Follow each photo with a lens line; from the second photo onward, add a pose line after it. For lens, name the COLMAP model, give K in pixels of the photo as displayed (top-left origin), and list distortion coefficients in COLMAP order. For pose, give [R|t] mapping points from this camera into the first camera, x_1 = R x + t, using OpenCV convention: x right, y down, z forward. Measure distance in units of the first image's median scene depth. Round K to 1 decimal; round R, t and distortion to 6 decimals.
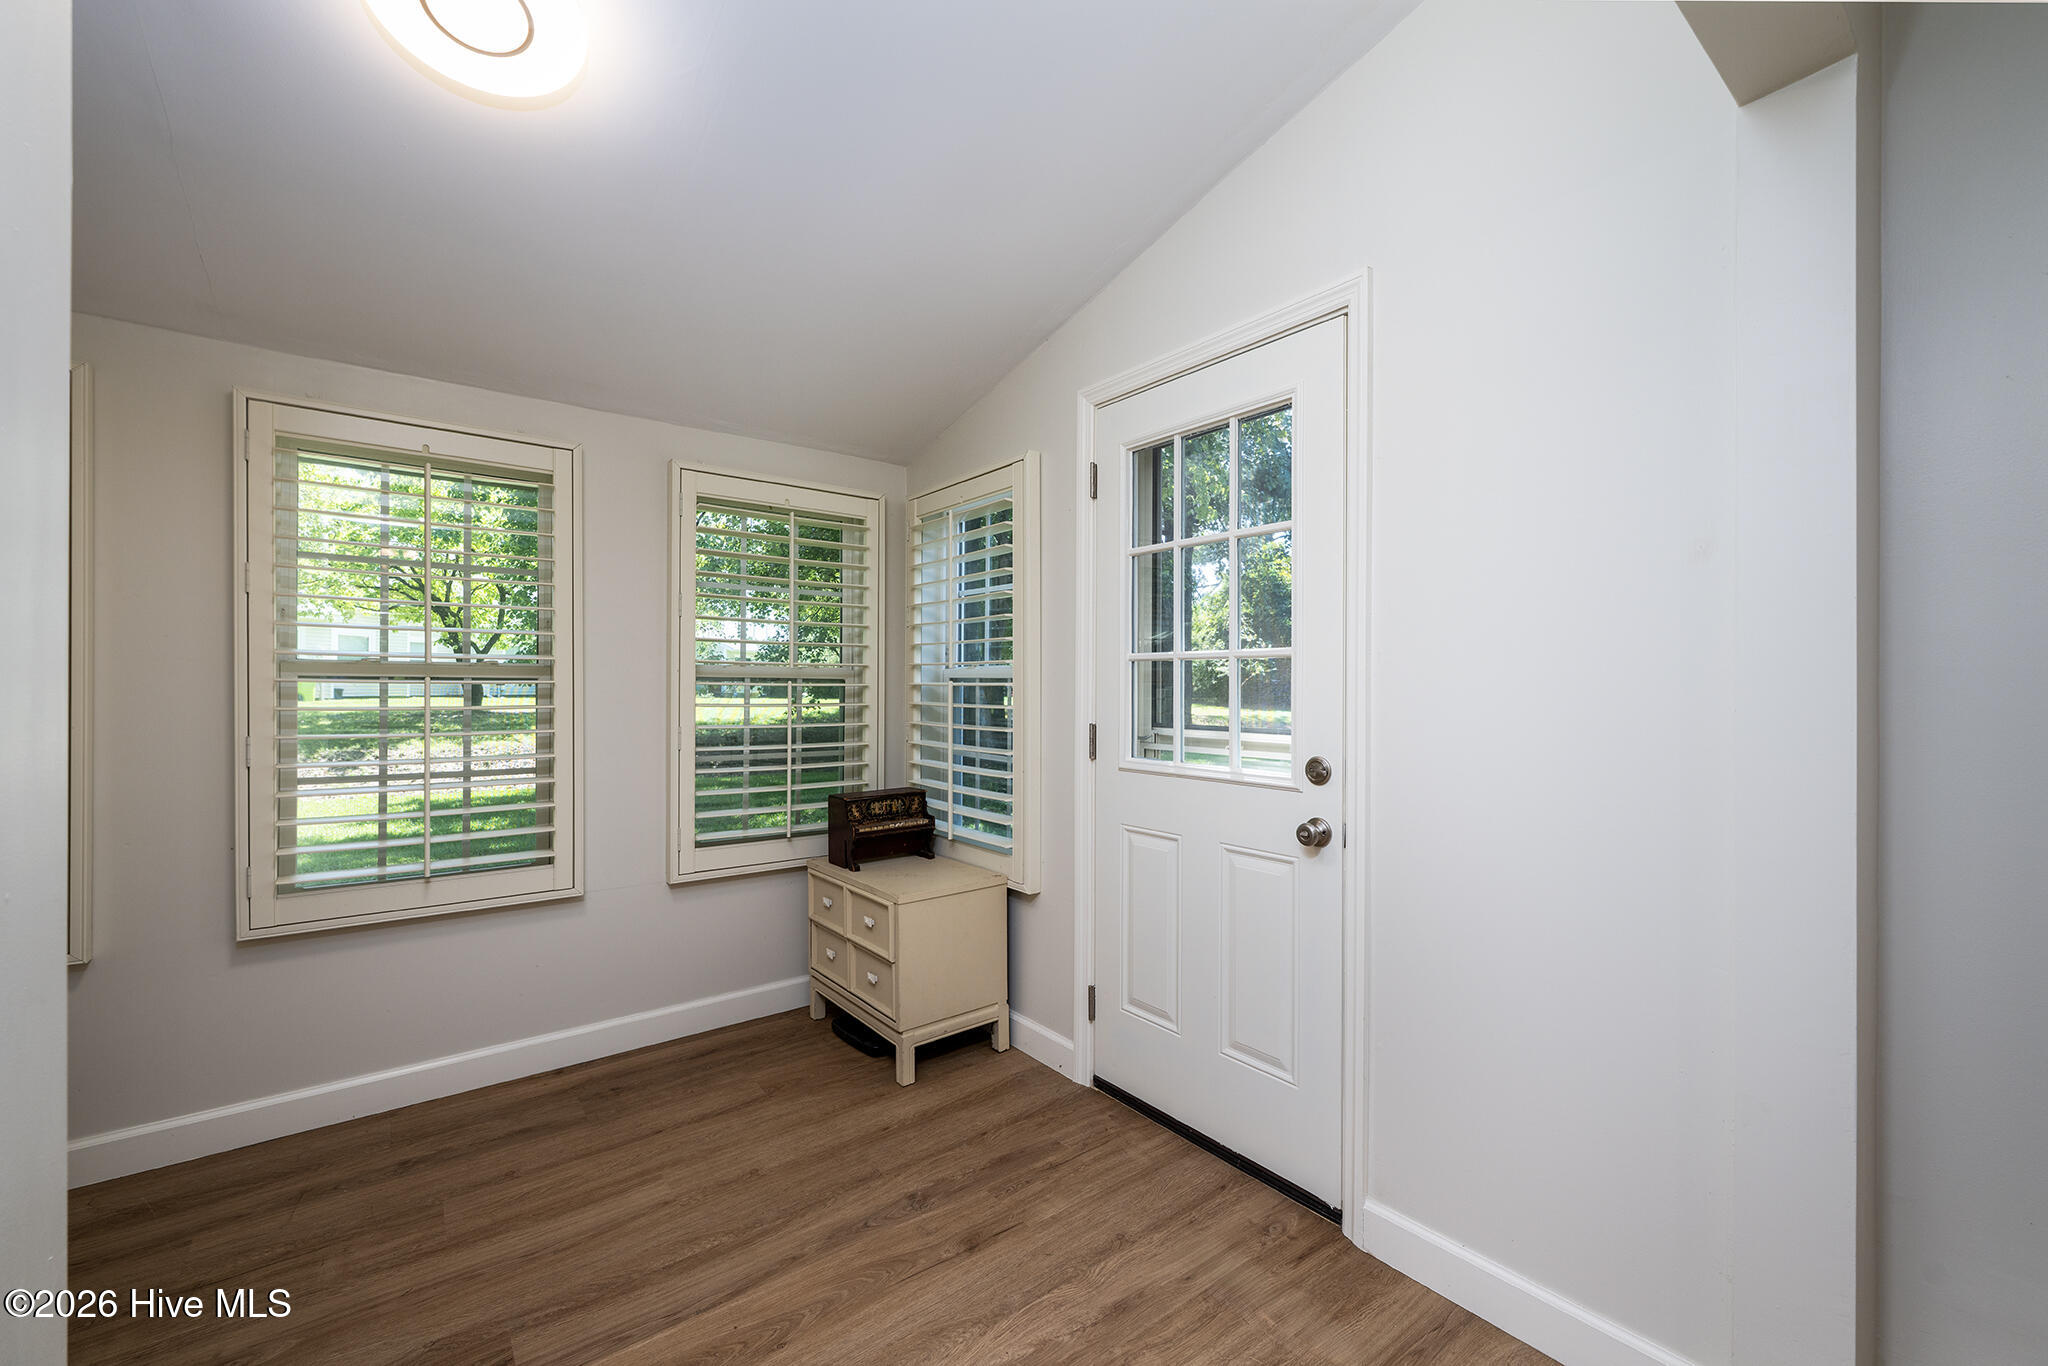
lens RADIAL K [[821.3, 0, 1042.5], [0, 821.3, 690.1], [0, 0, 1]] dist [-0.003428, -0.000067]
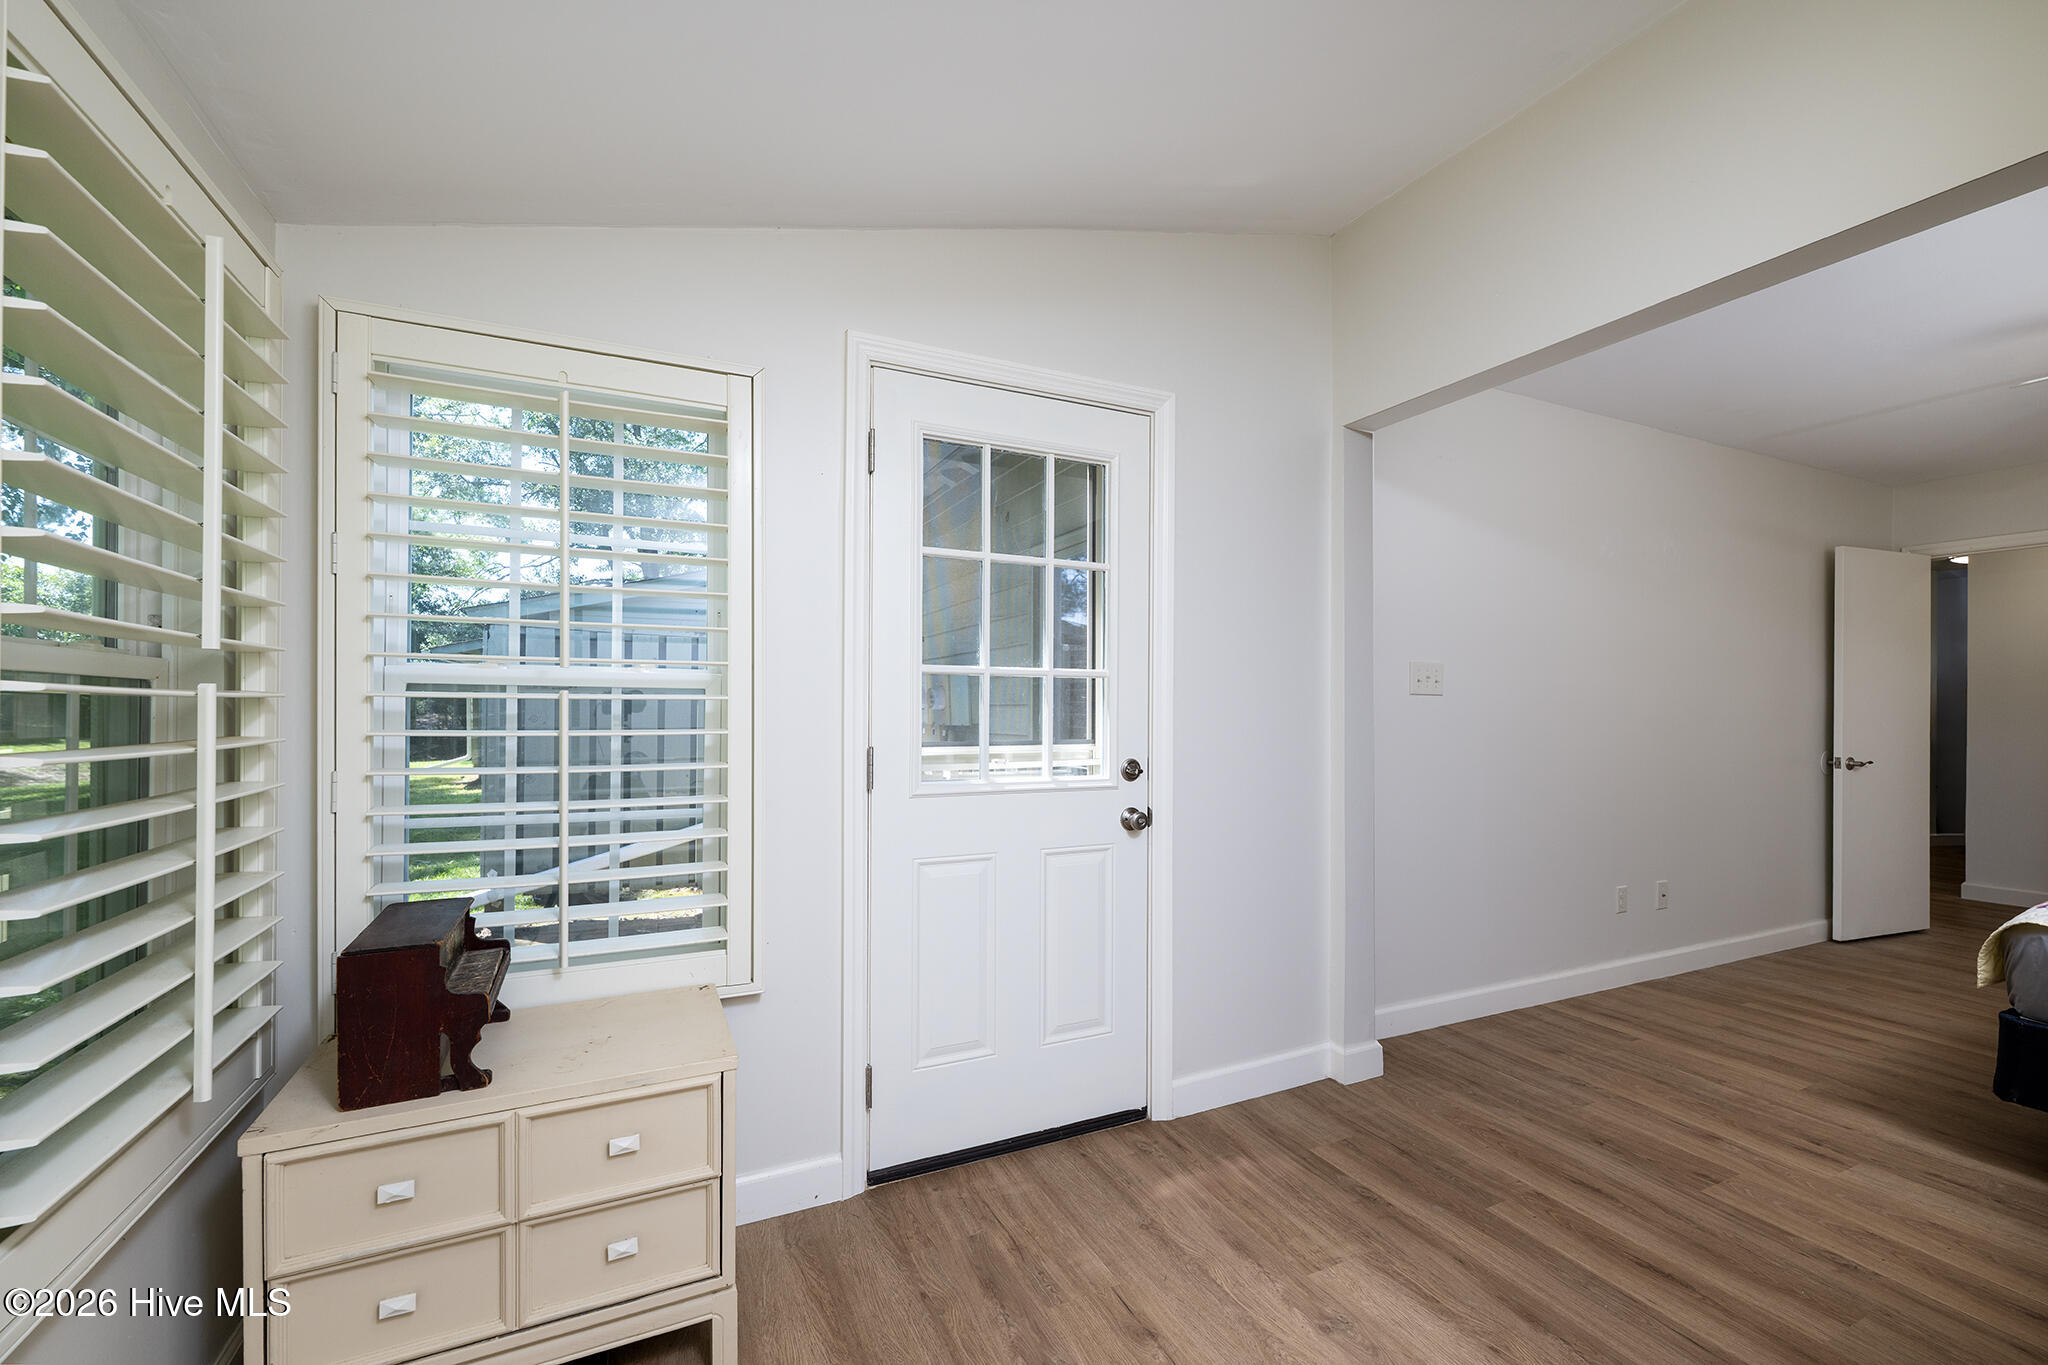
lens RADIAL K [[821.3, 0, 1009.1], [0, 821.3, 695.6], [0, 0, 1]] dist [-0.003428, -0.000067]
pose [[0.240666, 0.002120, 0.970606, -0.814476], [-0.003139, 0.999994, -0.001406, -0.010956], [-0.970603, -0.002708, 0.240671, 0.770514]]
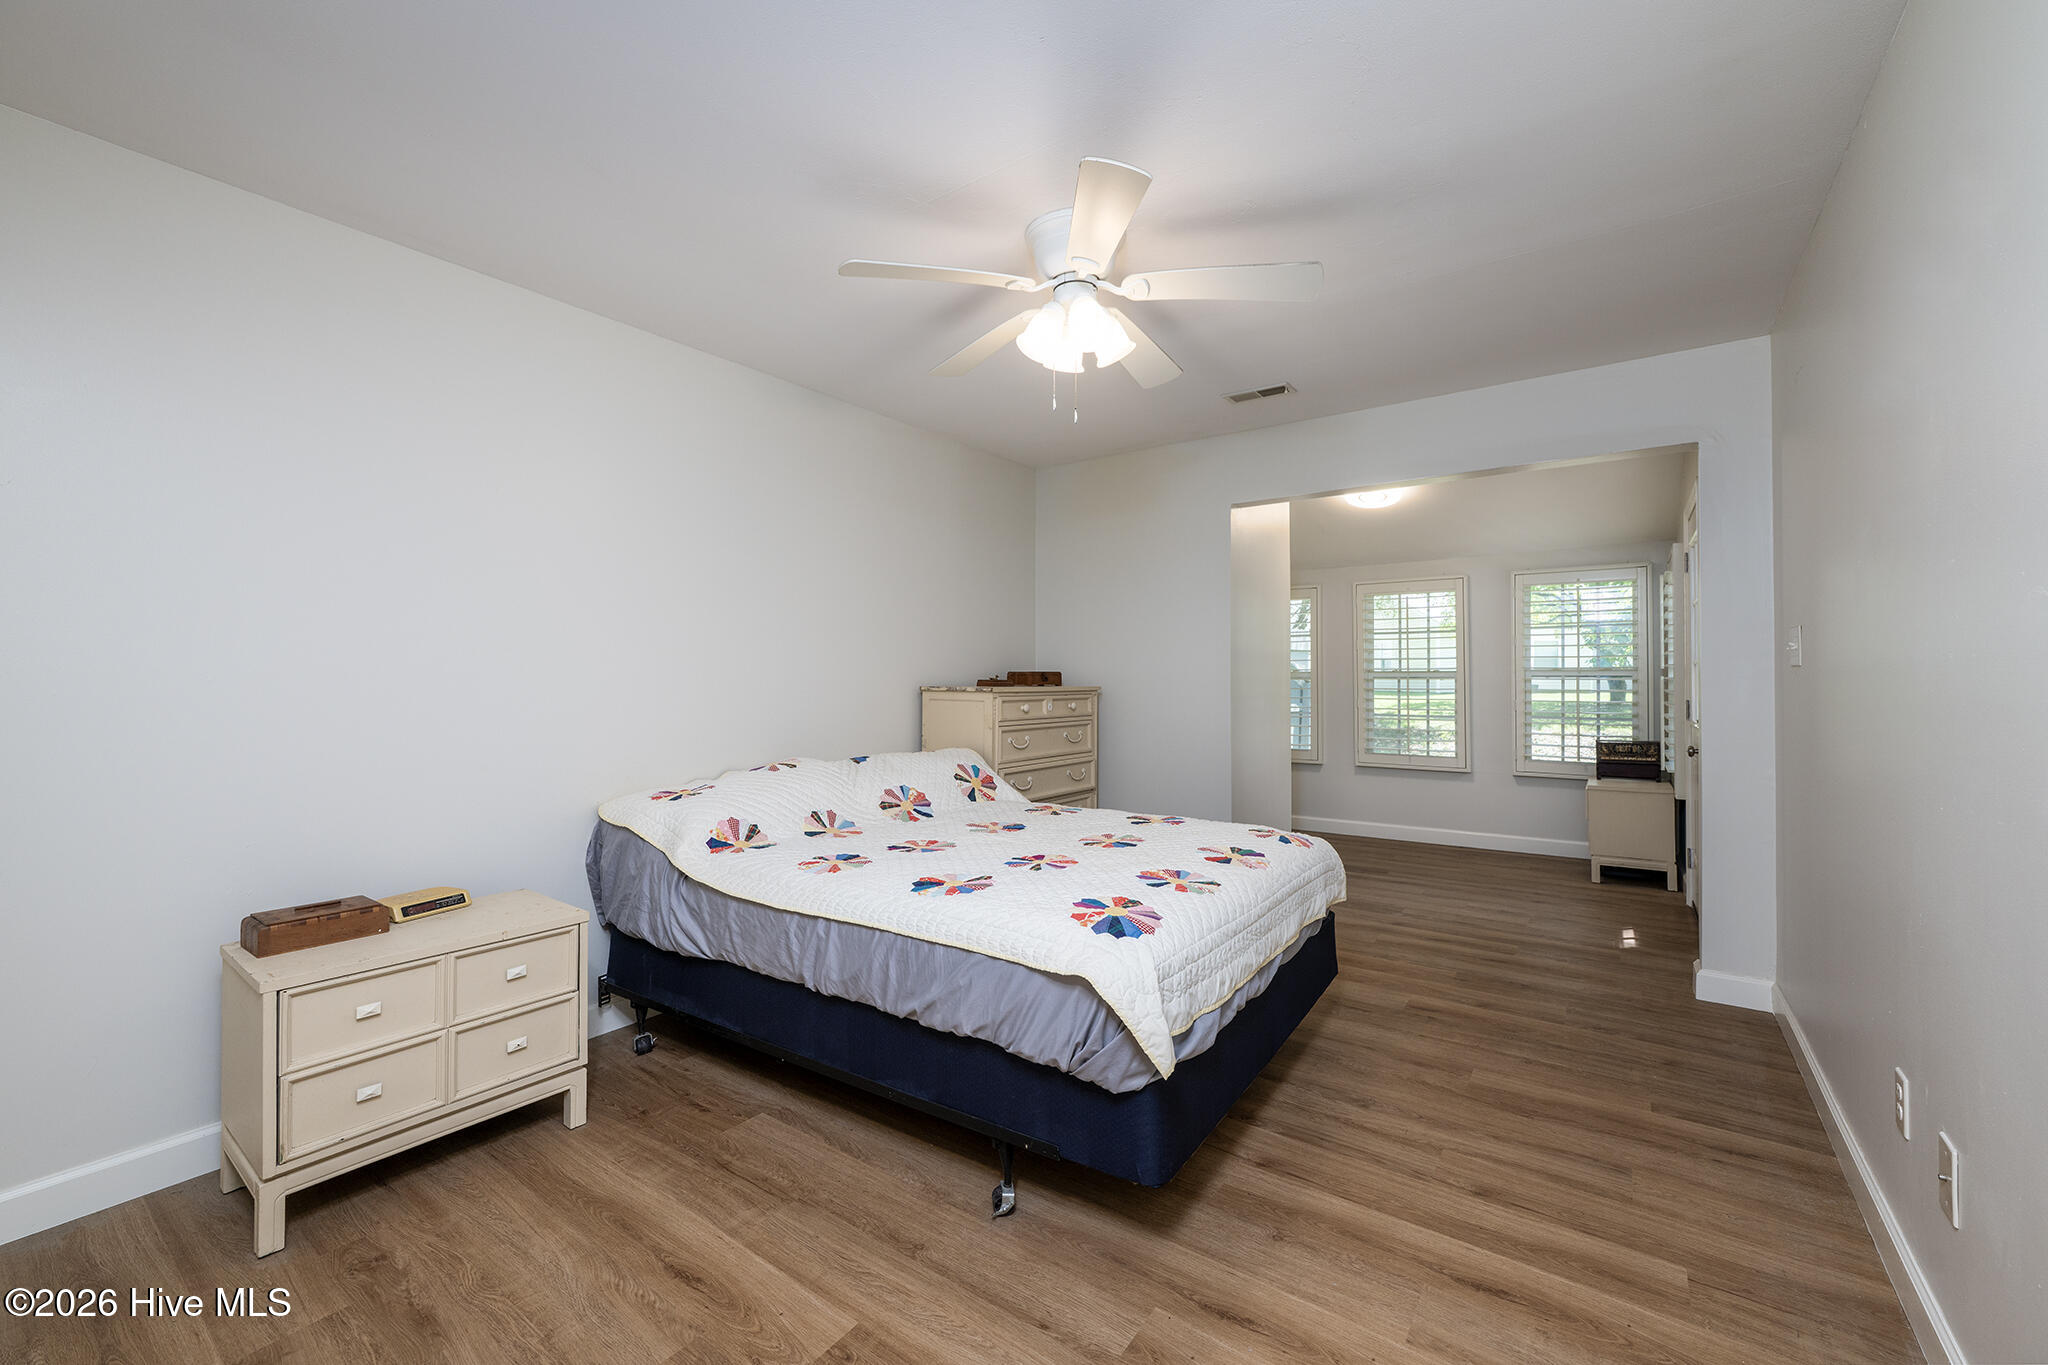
lens RADIAL K [[821.3, 0, 1033.2], [0, 821.3, 684.4], [0, 0, 1]] dist [-0.003428, -0.000067]
pose [[0.287593, 0.005719, -0.957736, 1.478717], [-0.008350, 0.999959, 0.003464, 0.013742], [0.957716, 0.007001, 0.287629, -0.943610]]
